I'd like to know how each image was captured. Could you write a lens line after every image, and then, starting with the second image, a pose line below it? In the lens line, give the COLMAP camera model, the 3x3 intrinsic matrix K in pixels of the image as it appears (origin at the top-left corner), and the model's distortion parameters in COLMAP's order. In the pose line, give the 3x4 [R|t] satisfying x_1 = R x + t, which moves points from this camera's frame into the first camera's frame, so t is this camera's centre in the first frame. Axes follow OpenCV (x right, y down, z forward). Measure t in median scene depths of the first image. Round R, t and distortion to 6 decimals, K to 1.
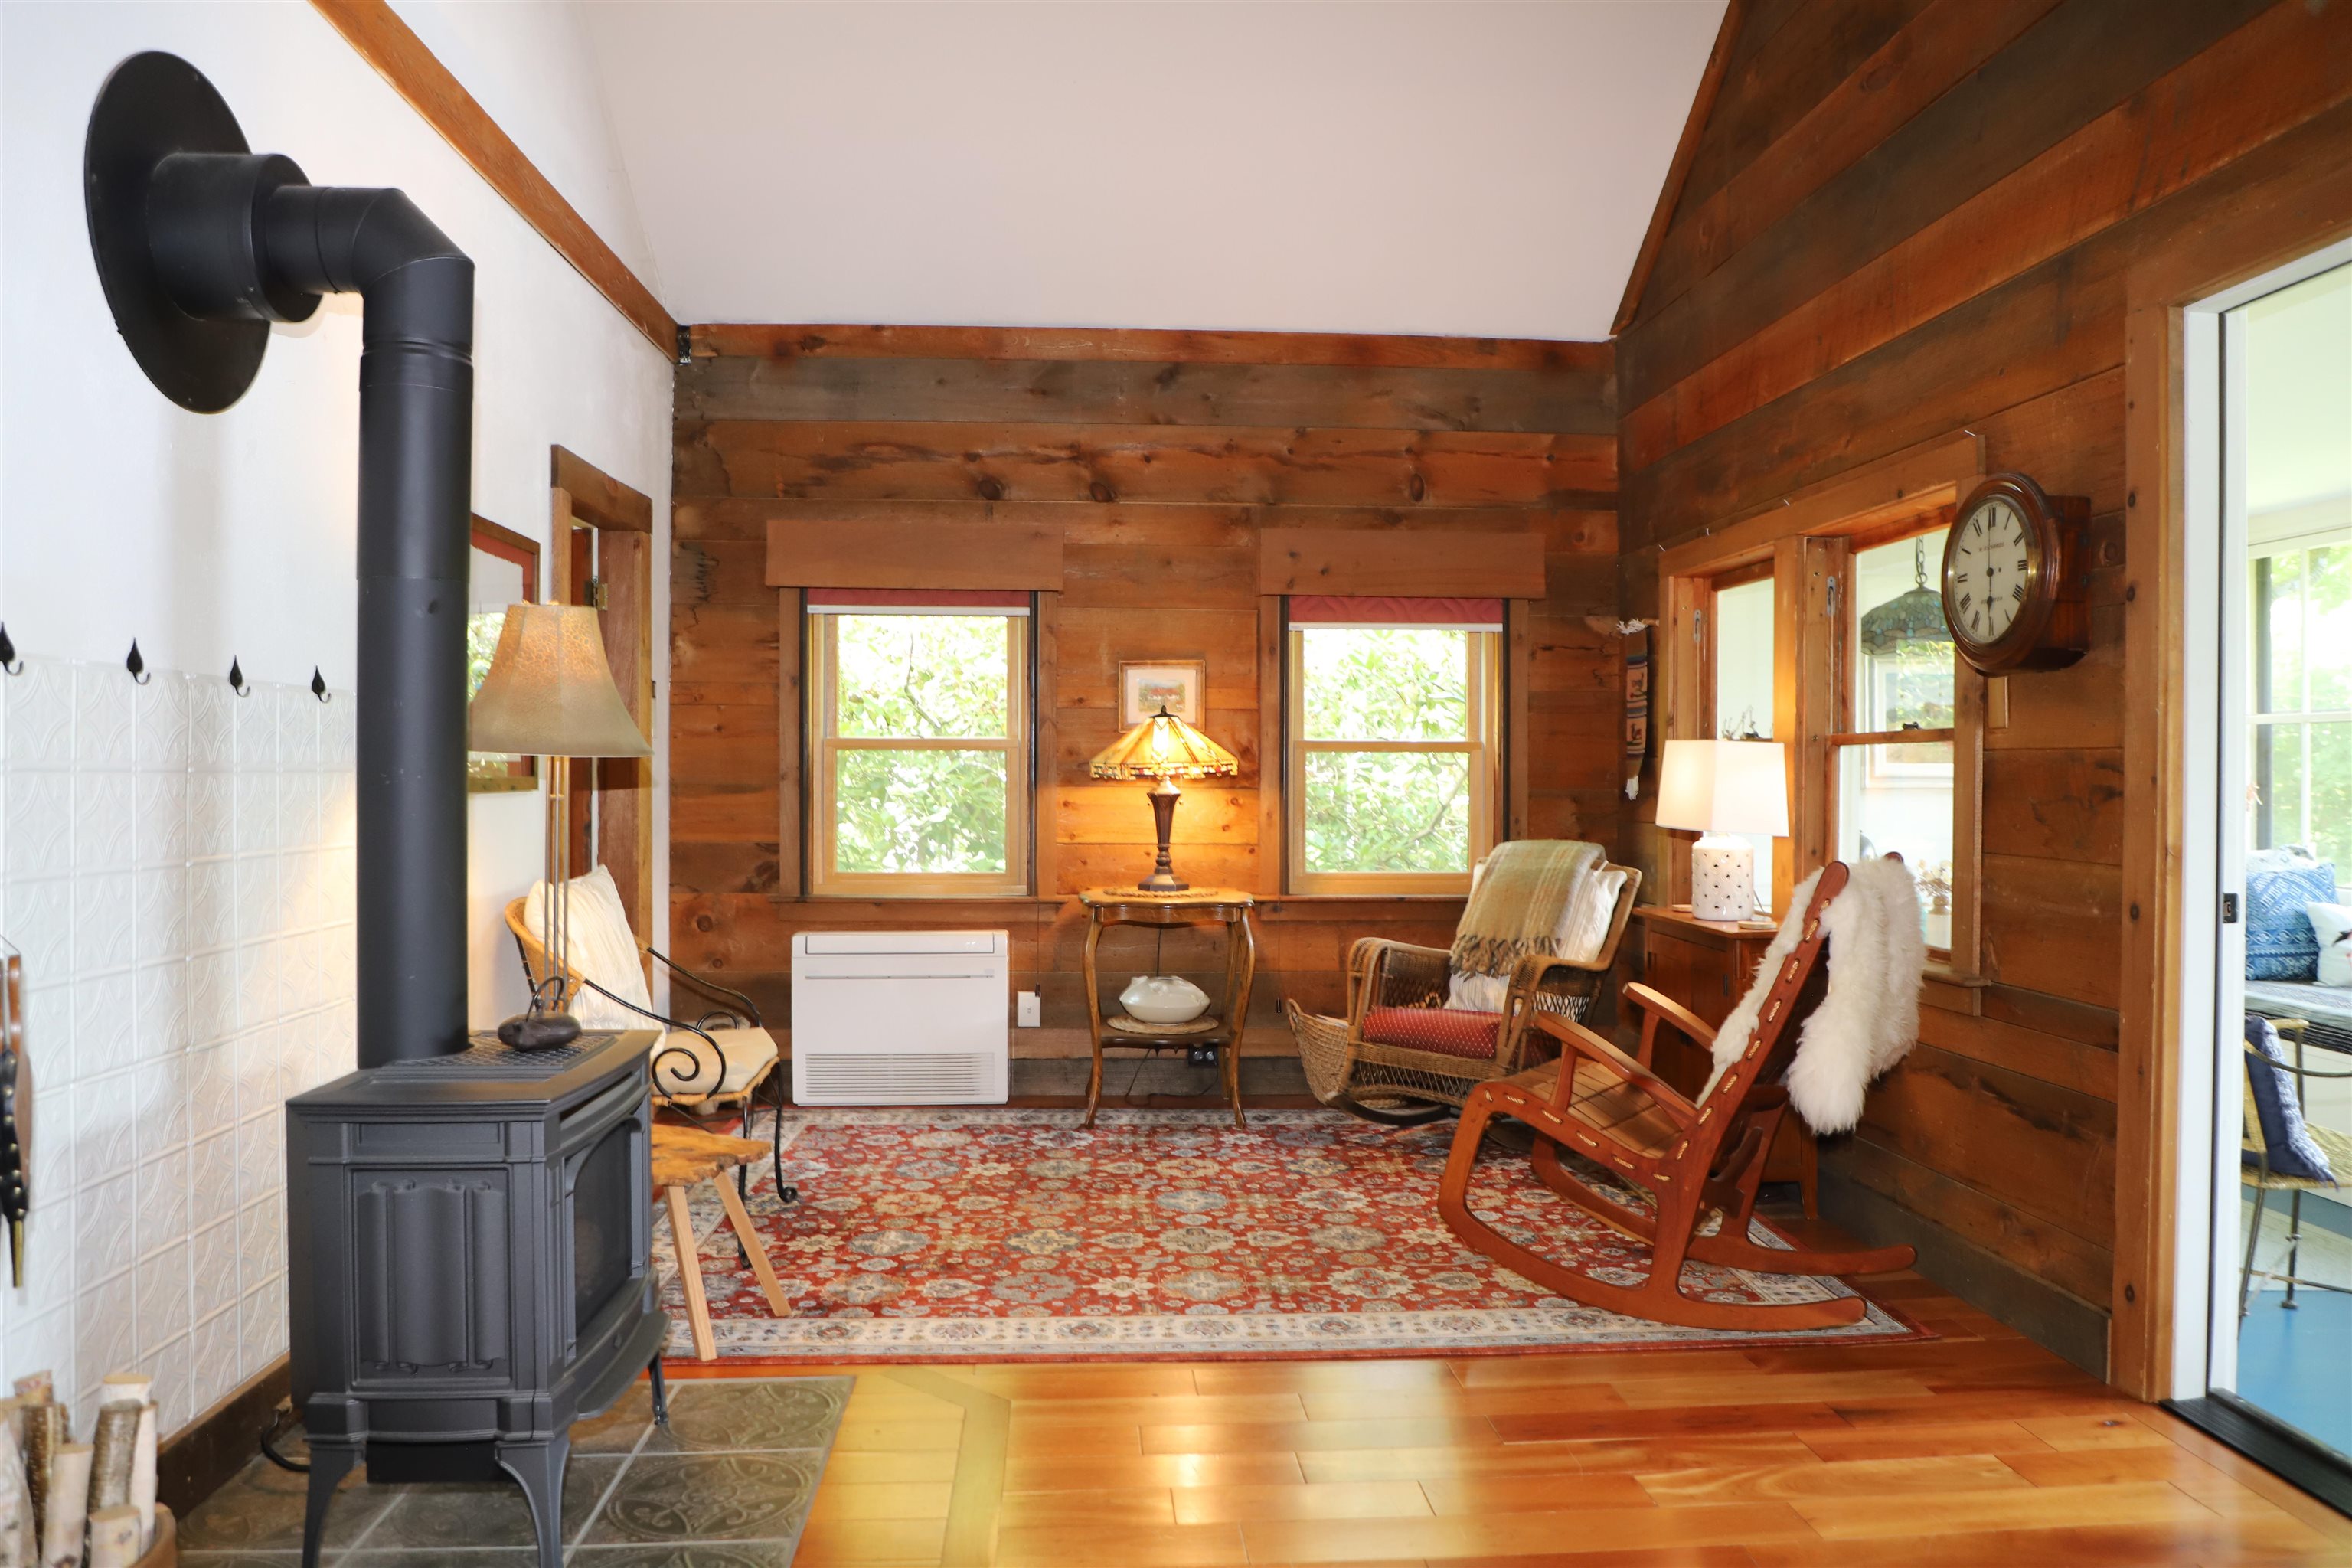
lens RADIAL K [[1594.2, 0, 1176.2], [0, 1594.2, 772.8], [0, 0, 1]] dist [-0.080757, 0.038027]
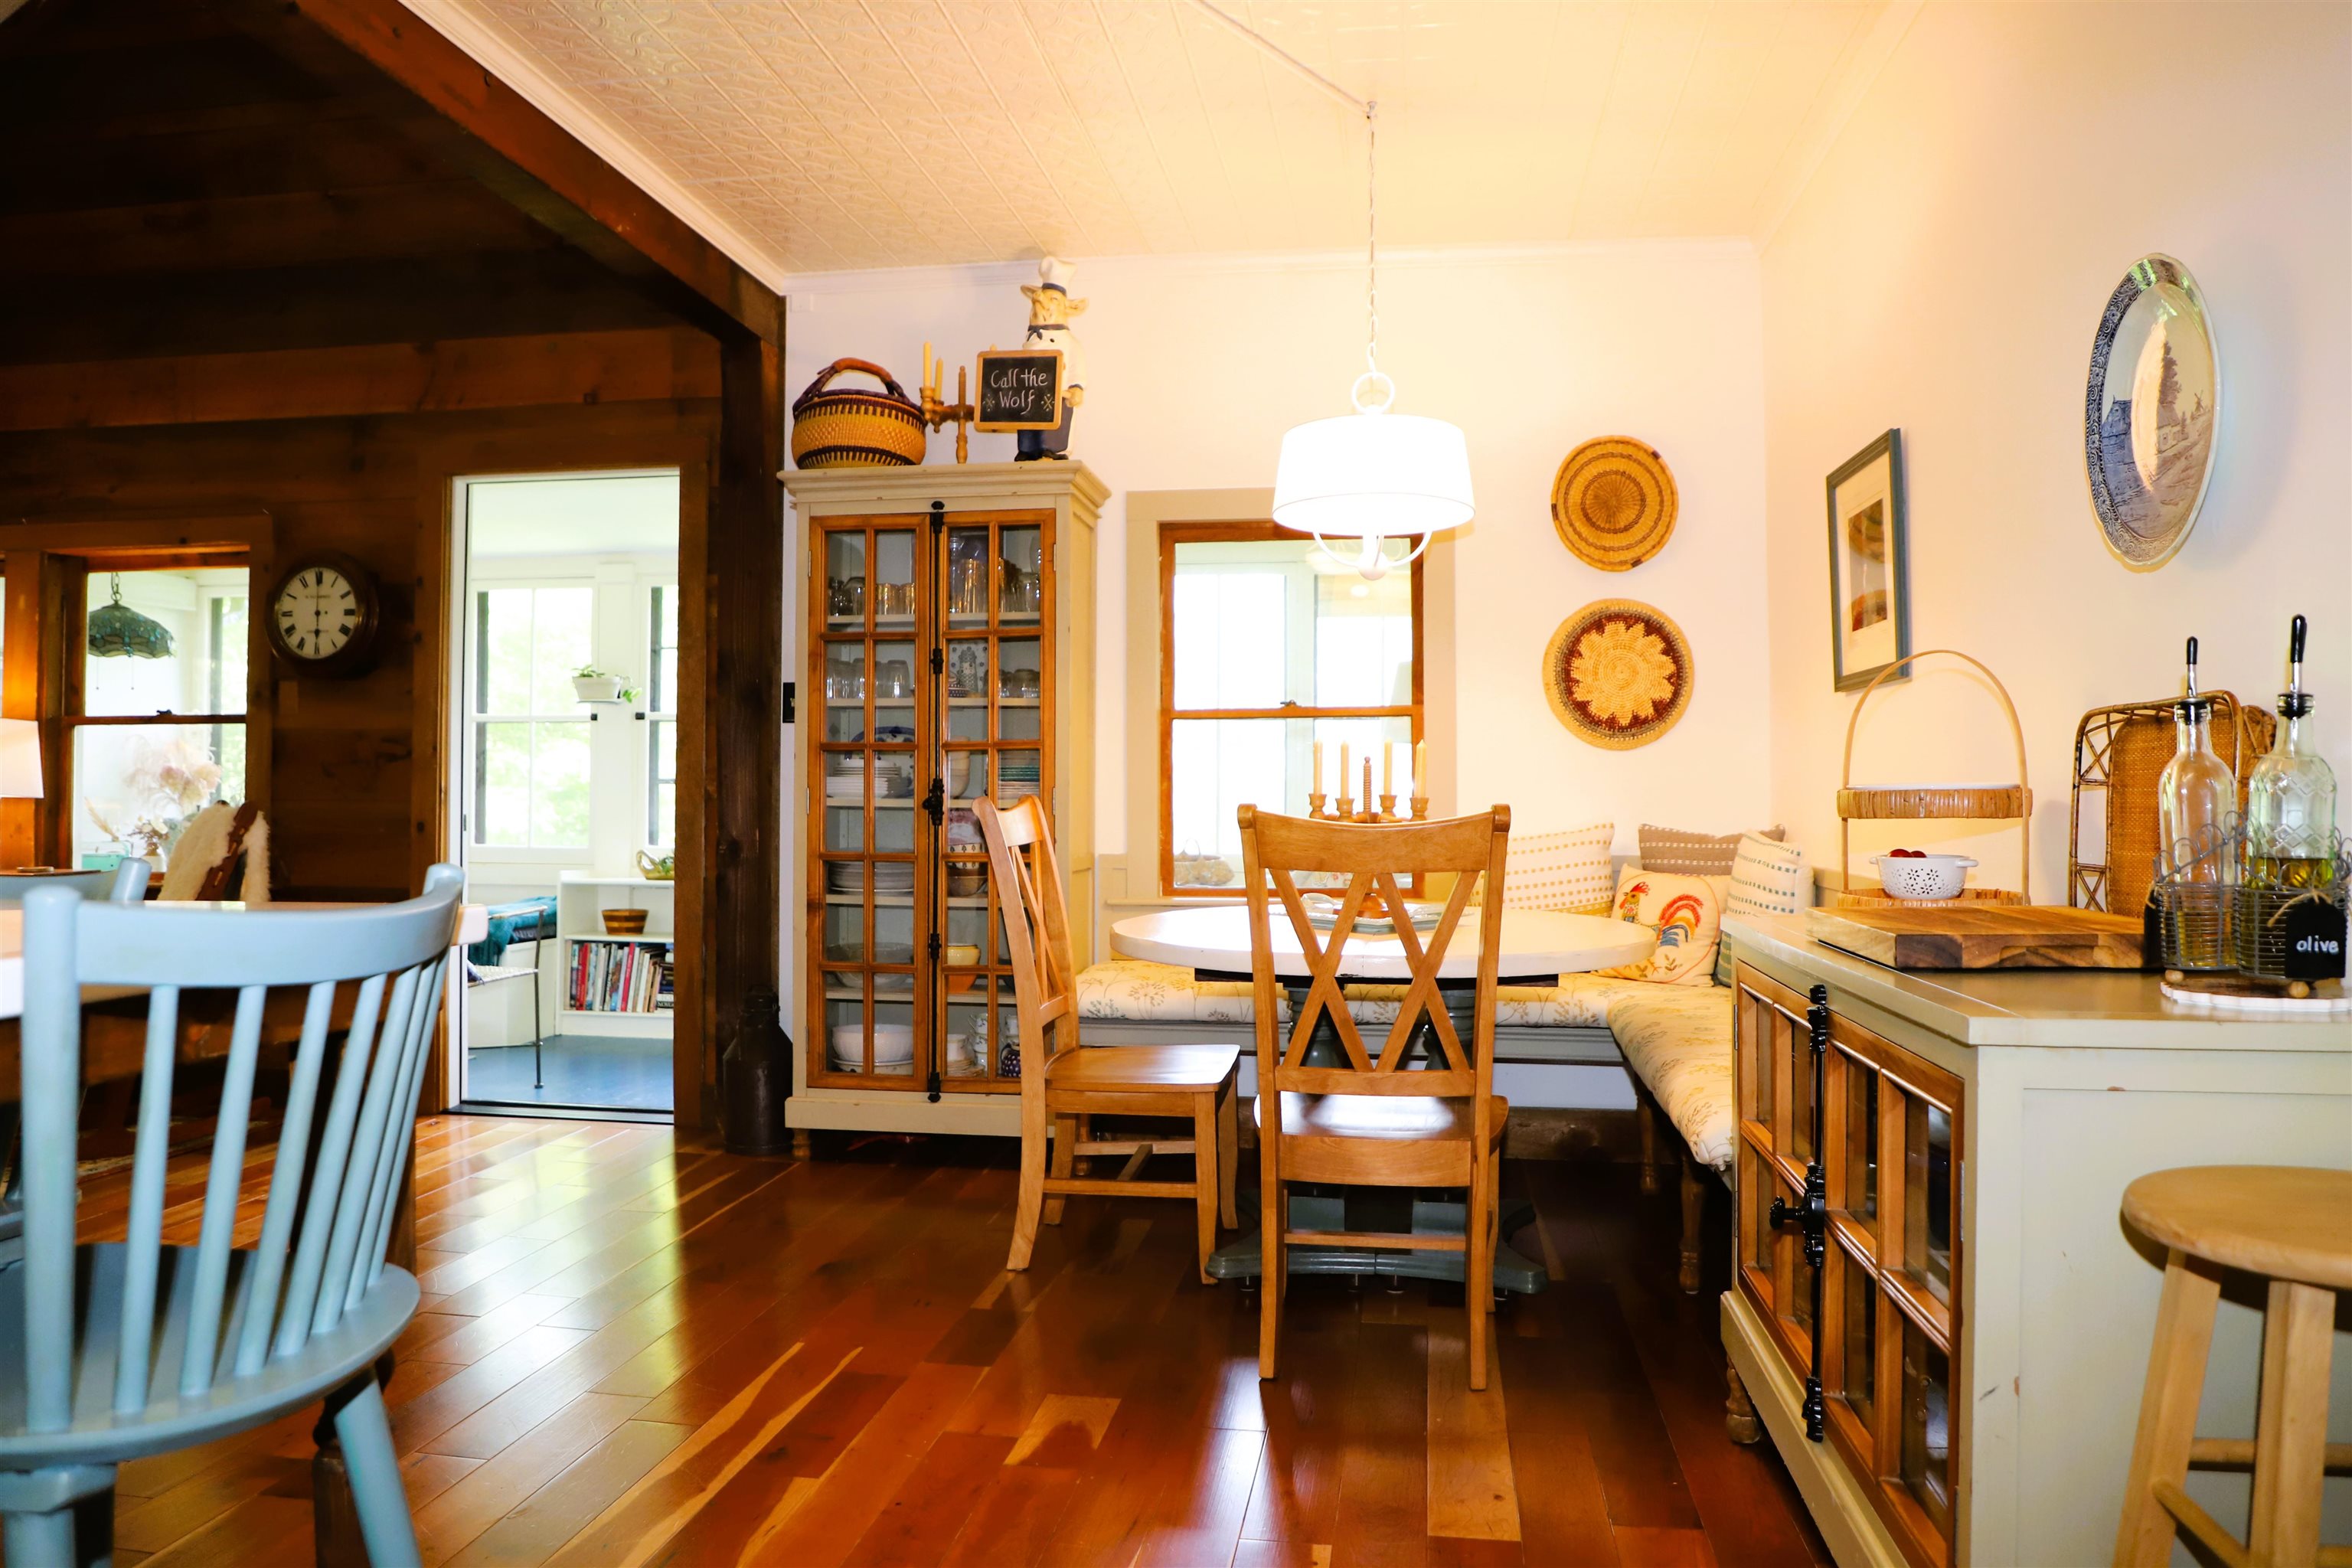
lens RADIAL K [[1647.9, 0, 1181.4], [0, 1647.9, 773.9], [0, 0, 1]] dist [-0.066712, 0.002521]
pose [[0.208872, 0.007643, 0.977913, -0.859154], [0.000586, 0.999968, -0.007940, 0.042812], [-0.977943, 0.002231, 0.208861, -0.162786]]
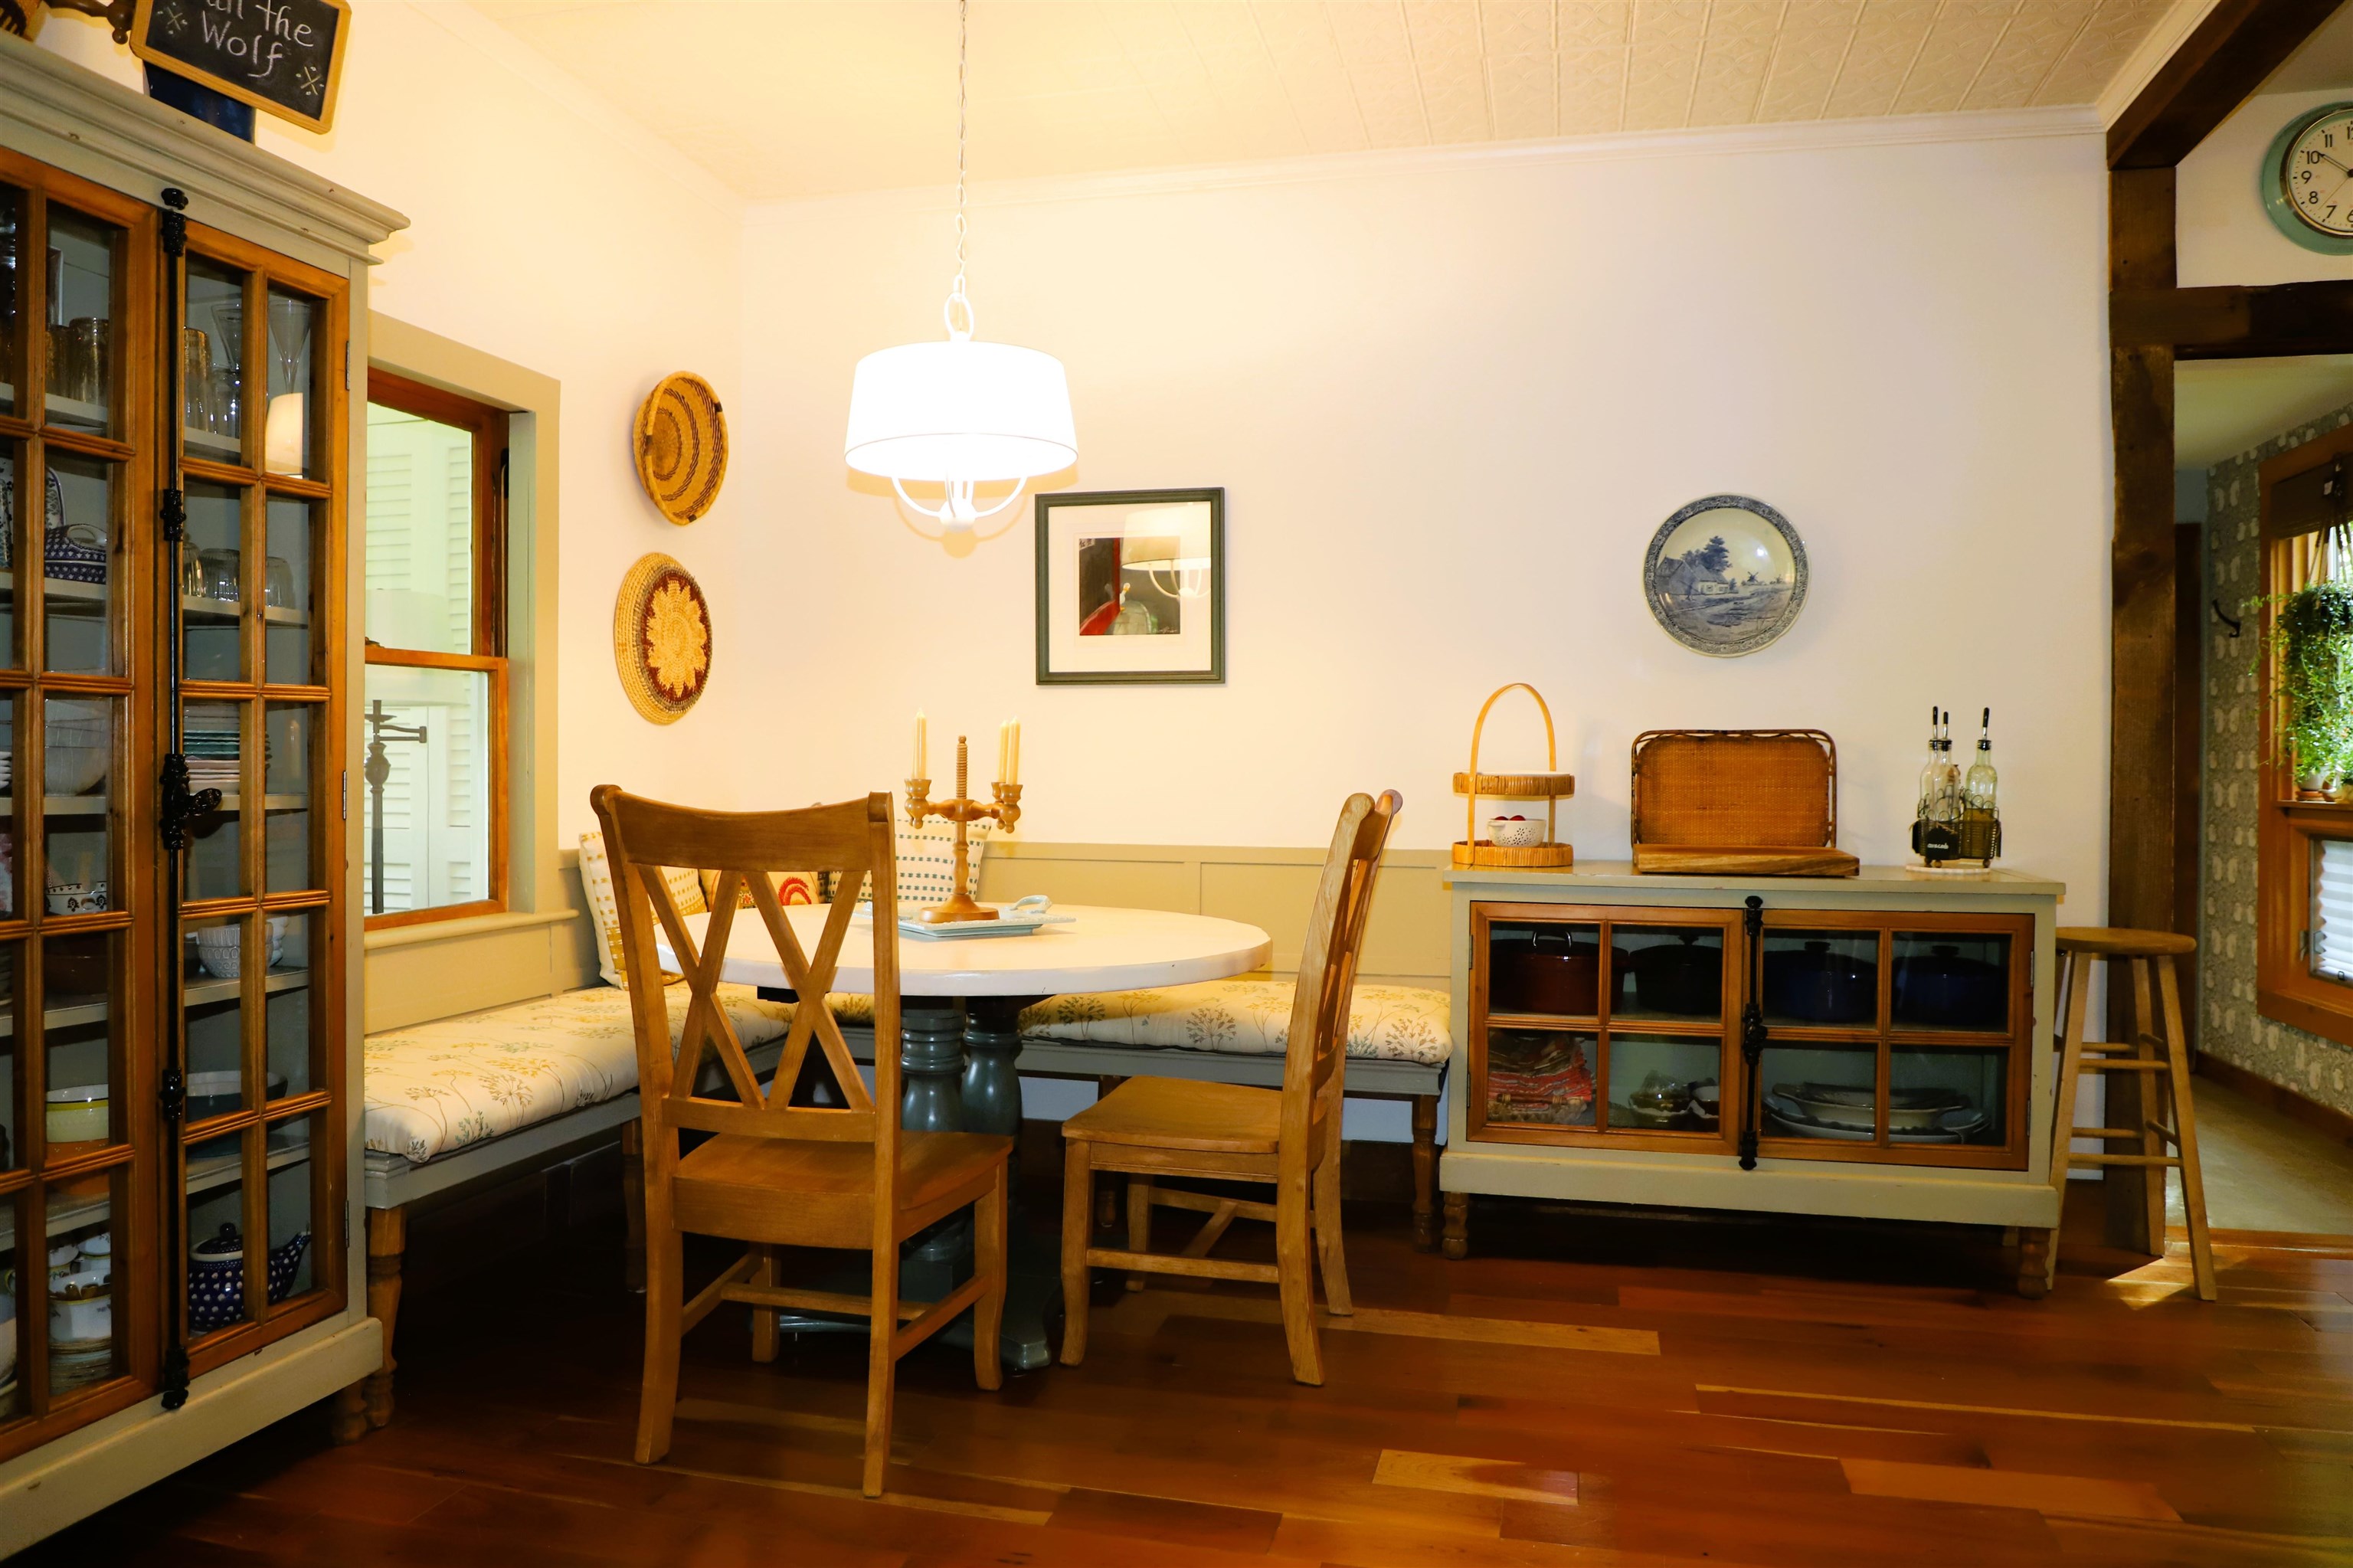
lens RADIAL K [[1594.9, 0, 1176.7], [0, 1594.9, 772.7], [0, 0, 1]] dist [-0.080757, 0.038027]
pose [[-0.954136, -0.010960, 0.299174, -0.117569], [-0.008258, 0.999913, 0.010292, 0.032826], [-0.299260, 0.007349, -0.954143, 0.841237]]
